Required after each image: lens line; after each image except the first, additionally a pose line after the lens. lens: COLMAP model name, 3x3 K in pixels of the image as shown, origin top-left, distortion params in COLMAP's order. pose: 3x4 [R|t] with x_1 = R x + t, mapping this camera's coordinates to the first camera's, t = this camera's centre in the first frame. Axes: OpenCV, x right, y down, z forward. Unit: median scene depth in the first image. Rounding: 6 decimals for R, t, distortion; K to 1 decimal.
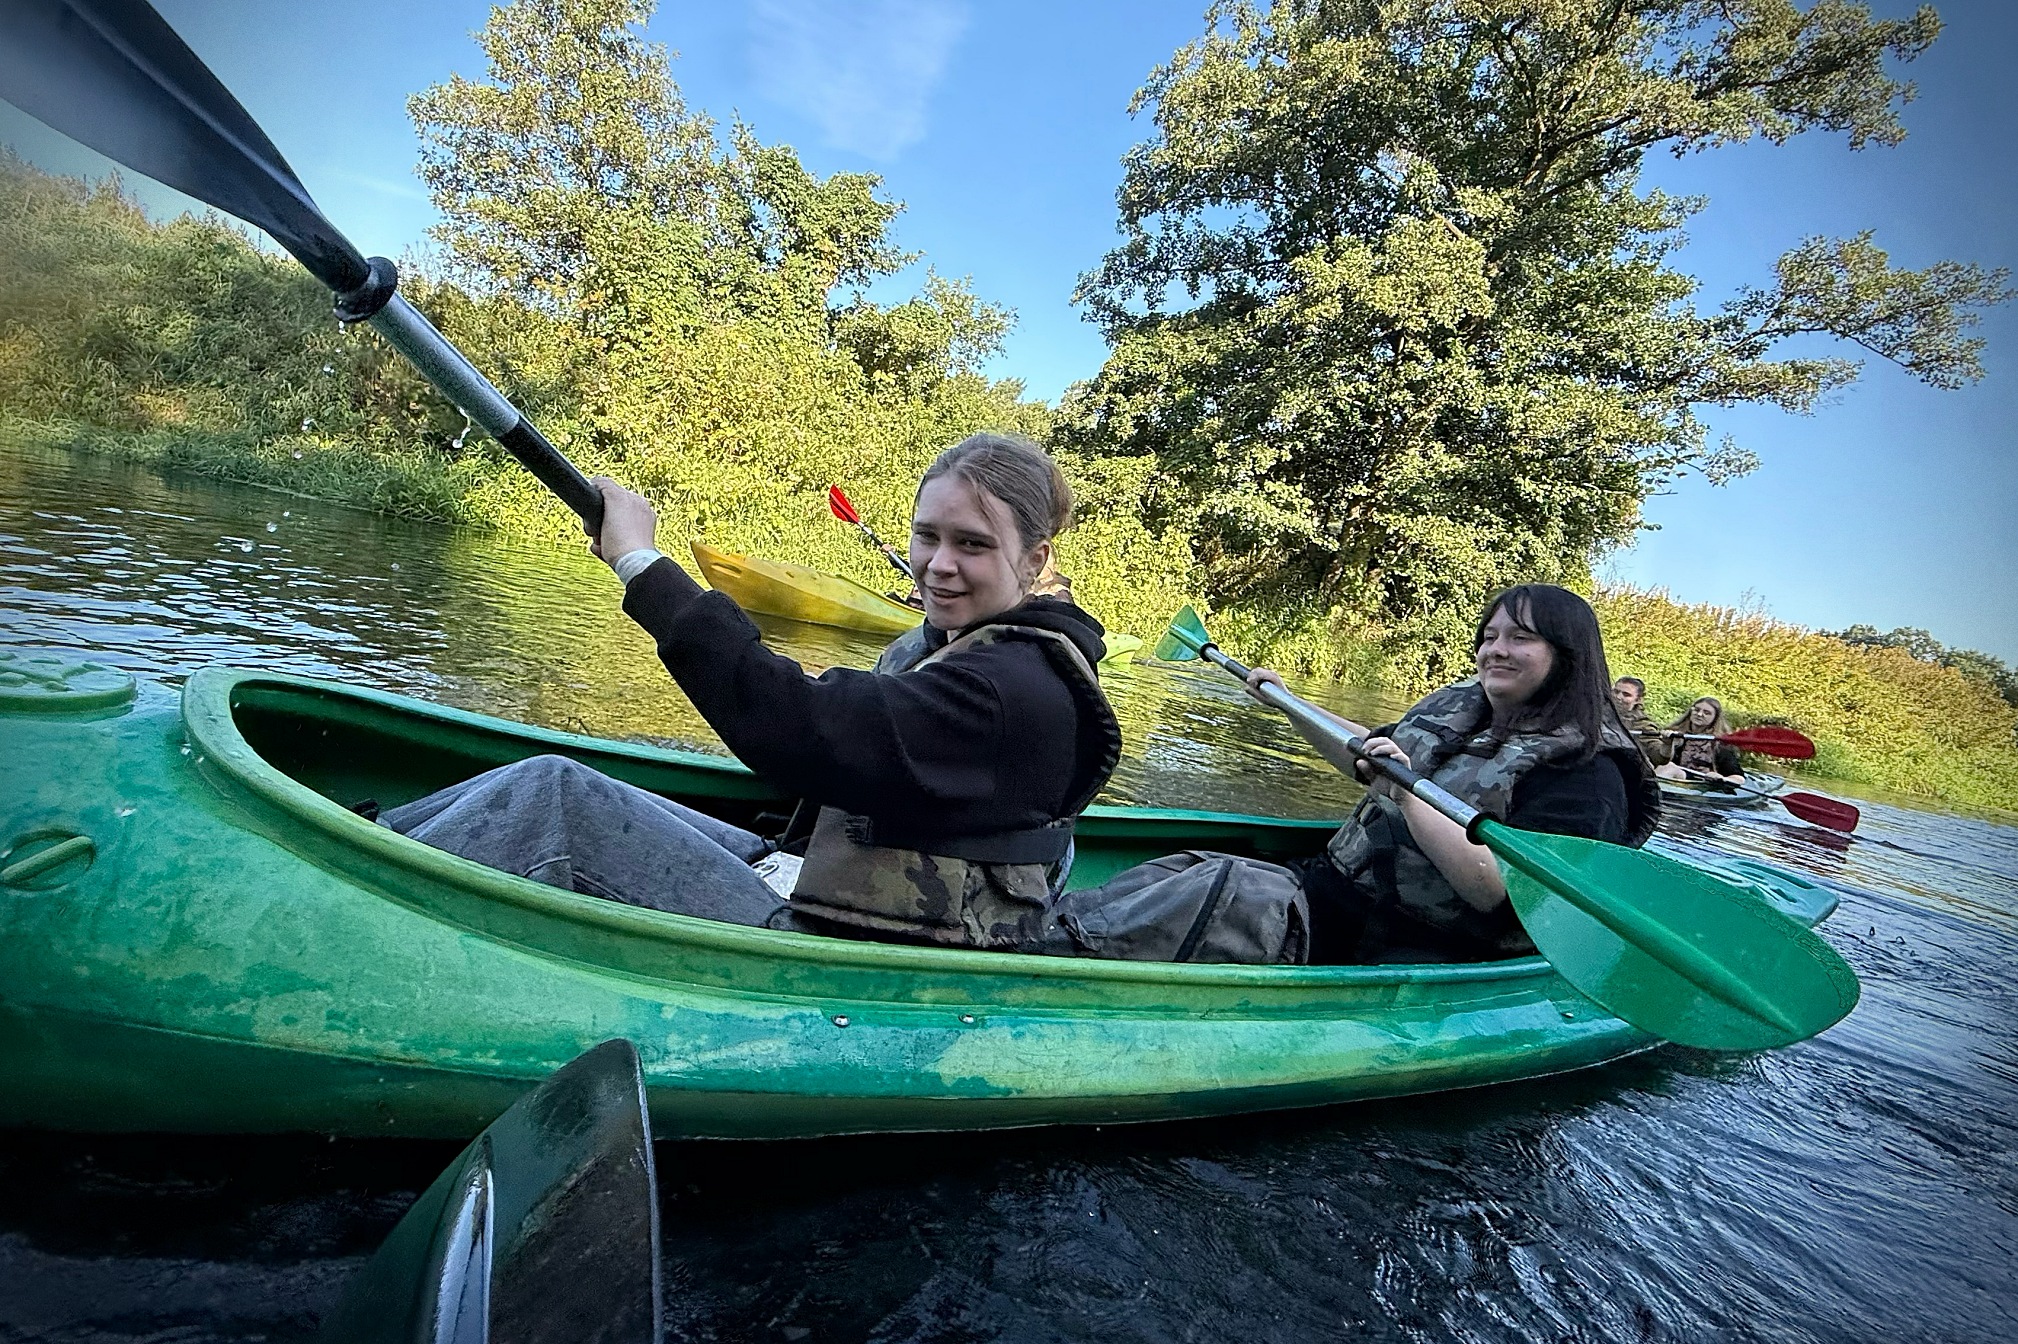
lens RADIAL K [[955.3, 0, 1009.0], [0, 955.3, 672.0], [0, 0, 1]] dist [-0.016415, 0.000131]
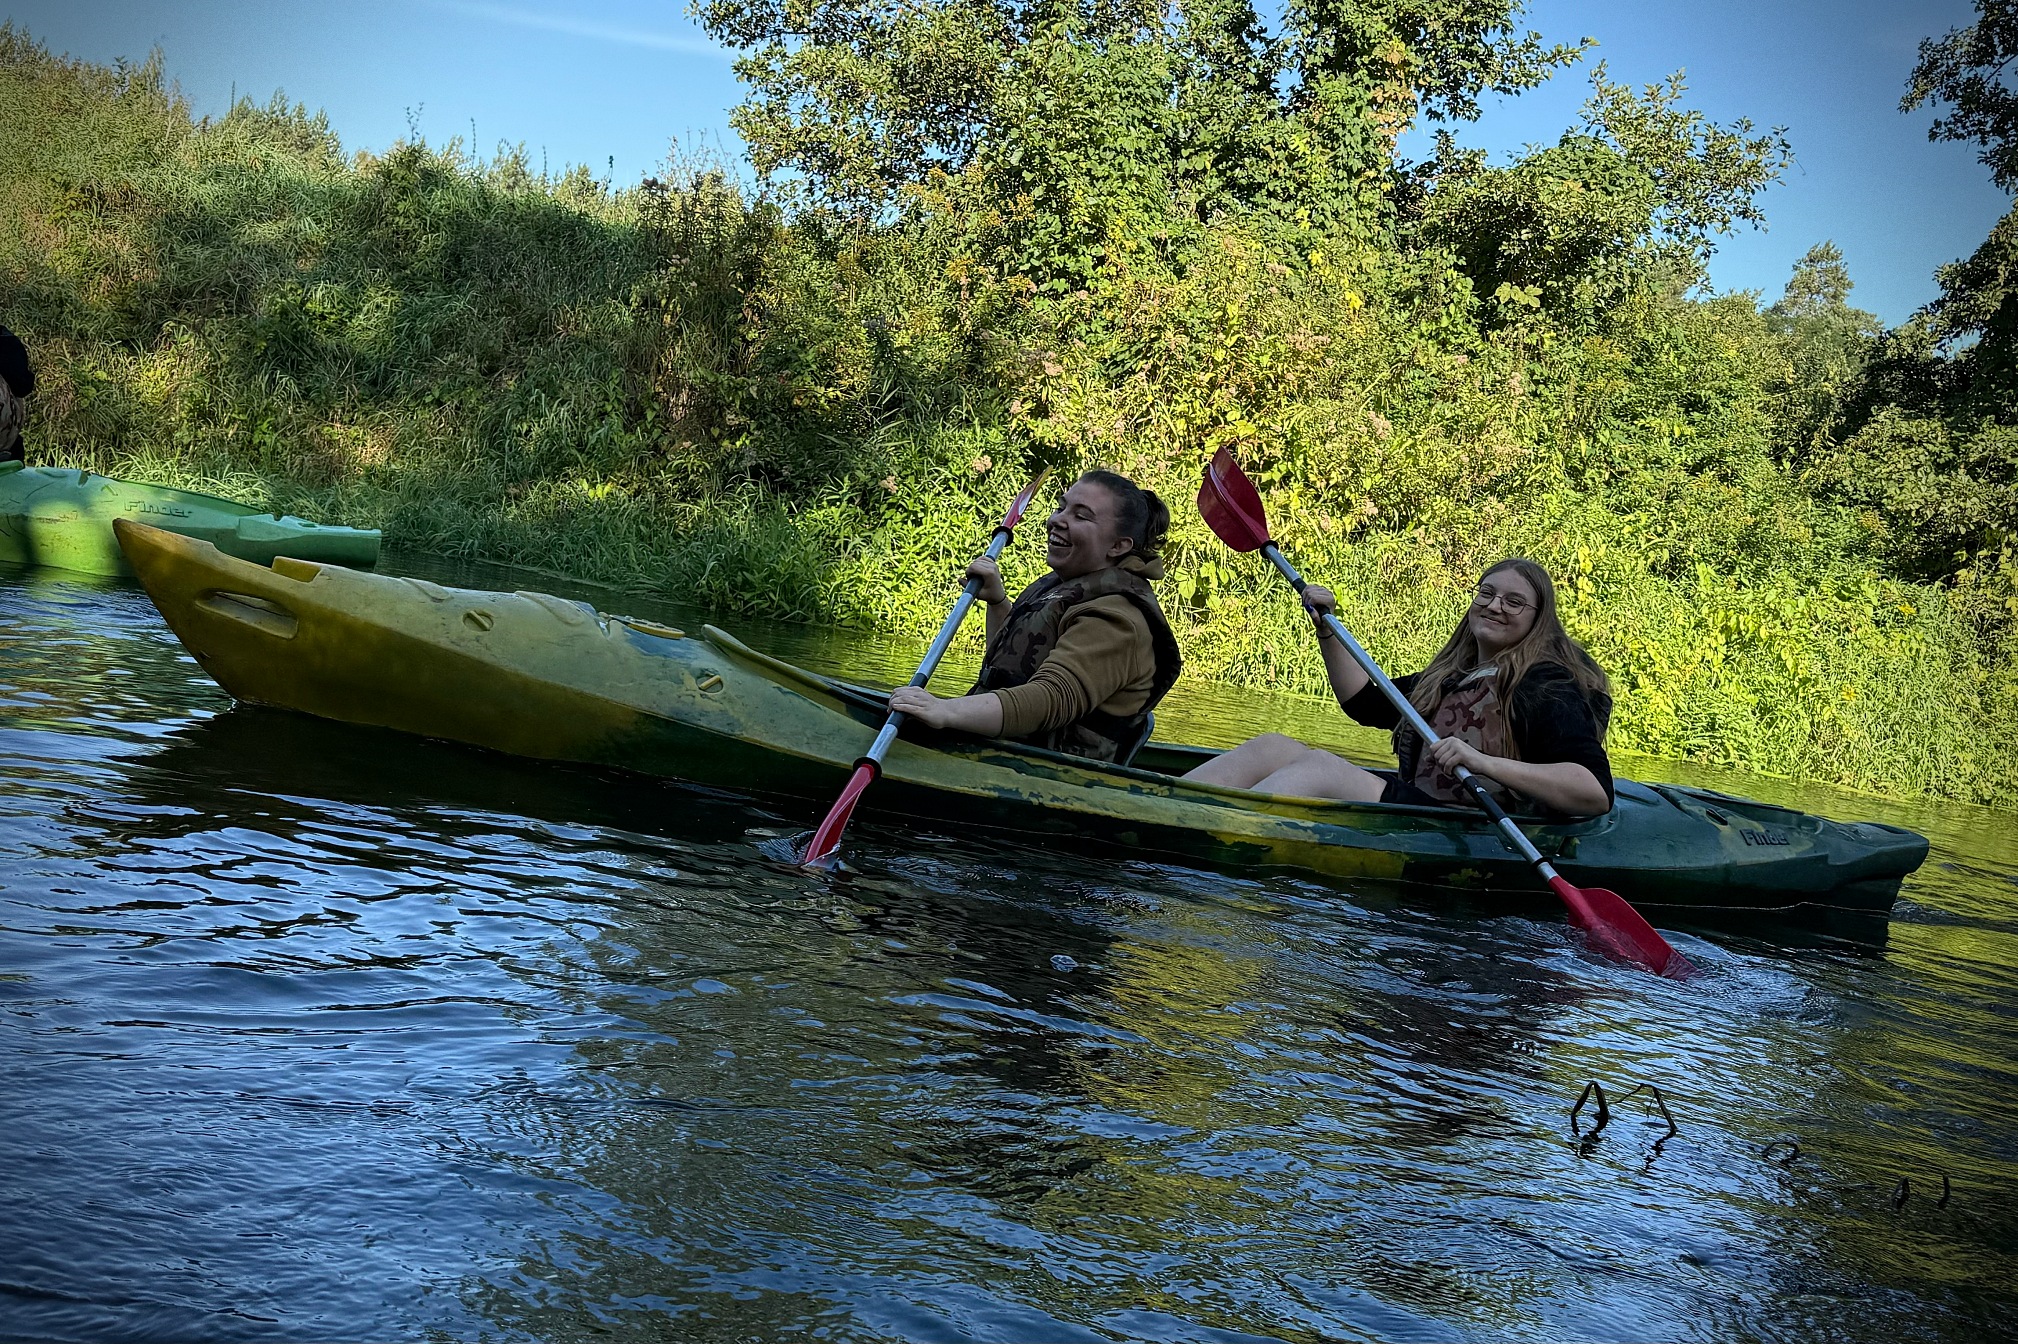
lens RADIAL K [[1929.8, 0, 1004.3], [0, 1929.8, 666.6], [0, 0, 1]] dist [0.157706, -0.354461]
pose [[0.946063, -0.020562, -0.323330, -0.056353], [-0.013277, 0.994685, -0.102106, -0.006736], [0.323711, 0.100892, 0.940761, -0.031541]]
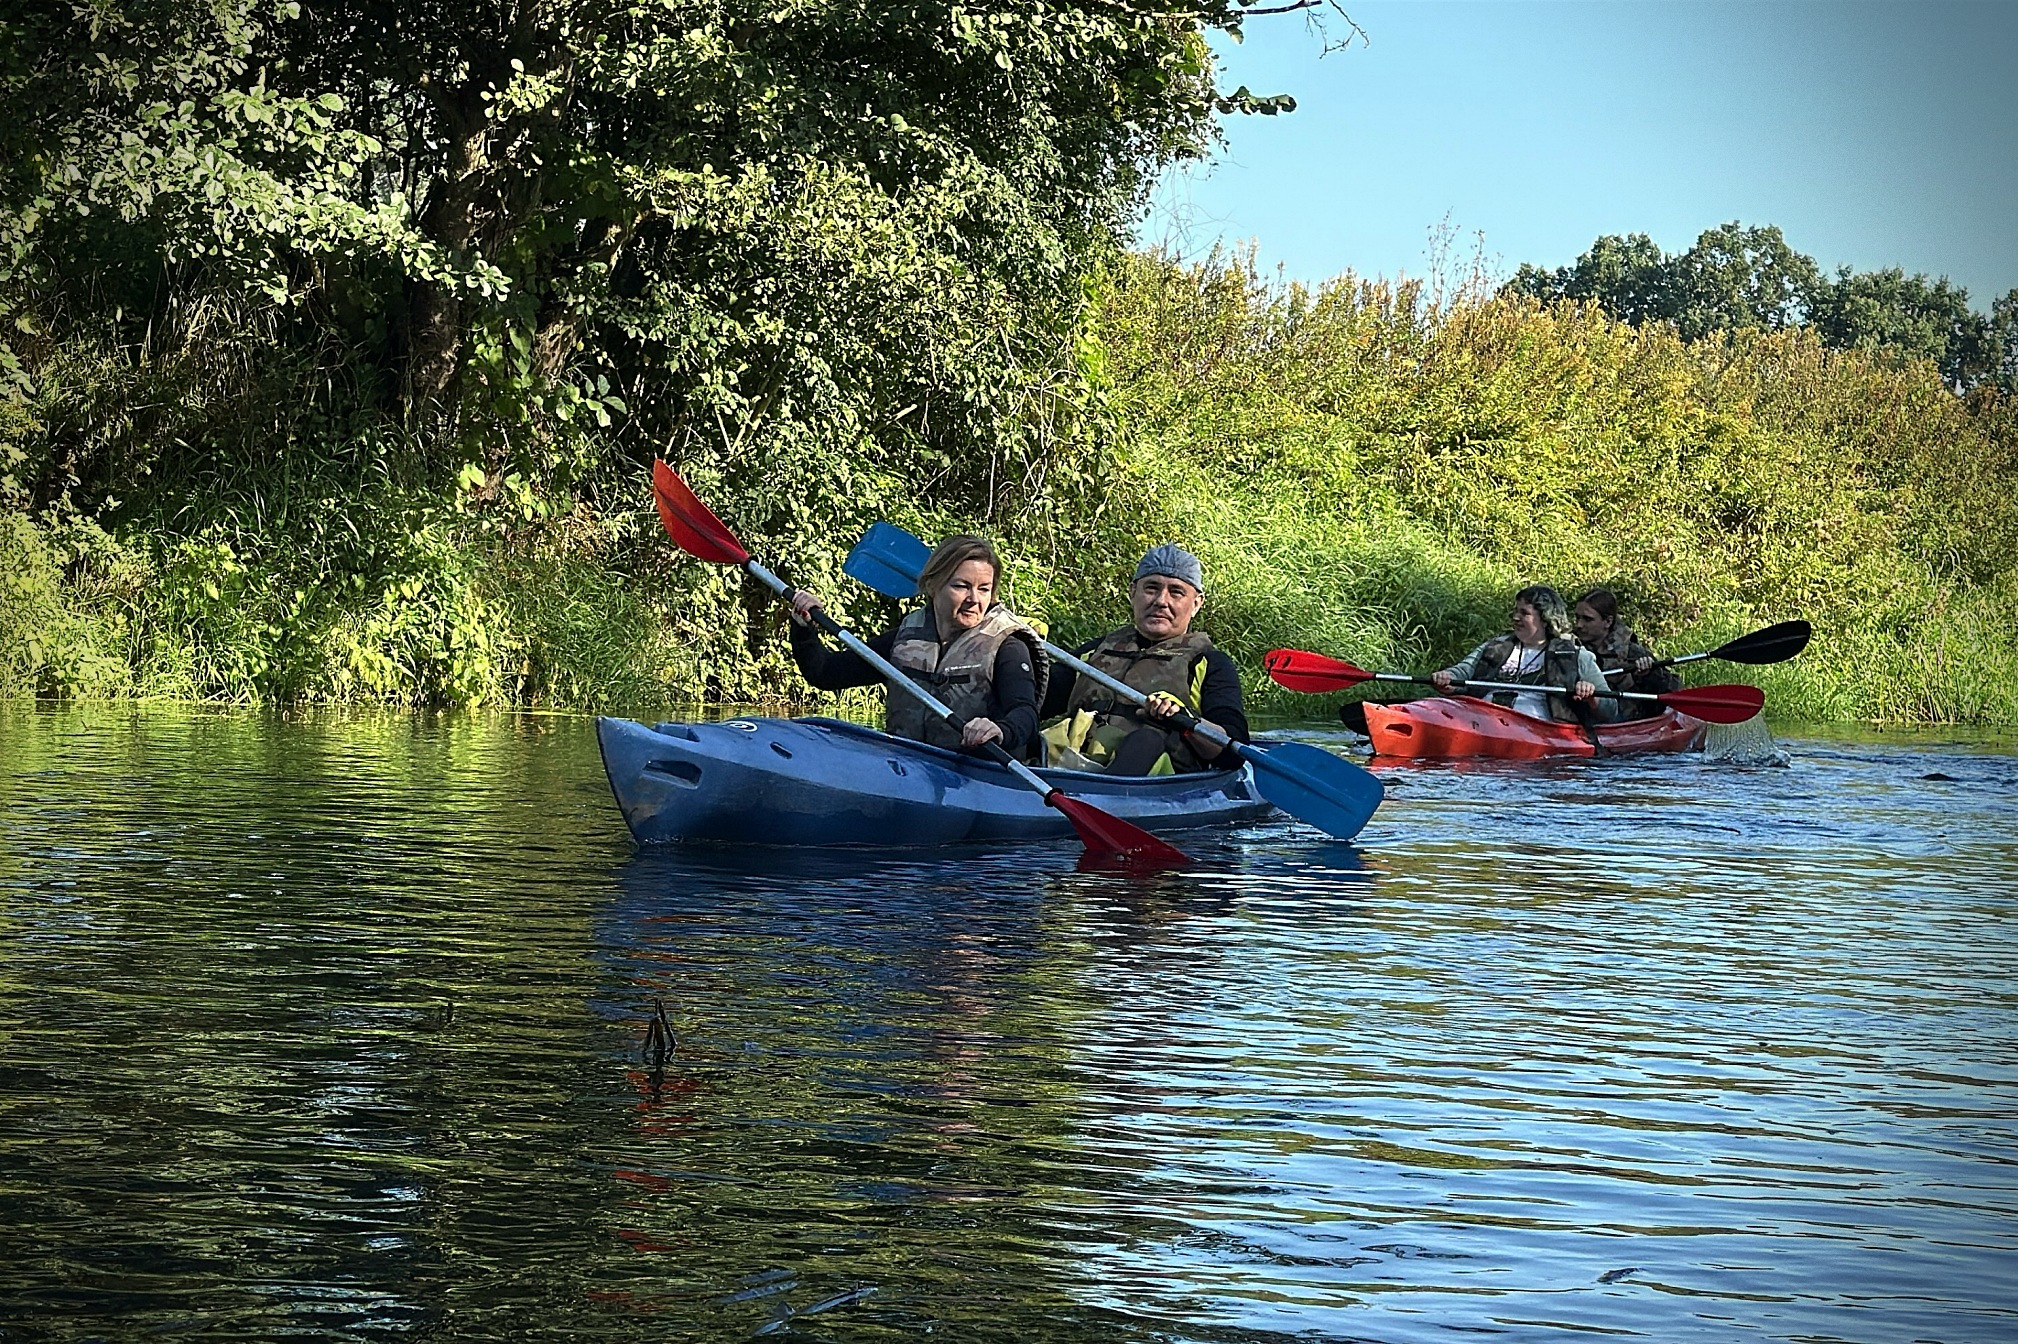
lens RADIAL K [[3944.0, 0, 1009.0], [0, 3944.0, 672.0], [0, 0, 1]] dist [0.070526, -0.010701]
pose [[0.825179, -0.177351, 0.536309, -0.211976], [0.183175, 0.982142, 0.042944, -0.030747], [-0.534347, 0.062802, 0.842929, -0.145613]]
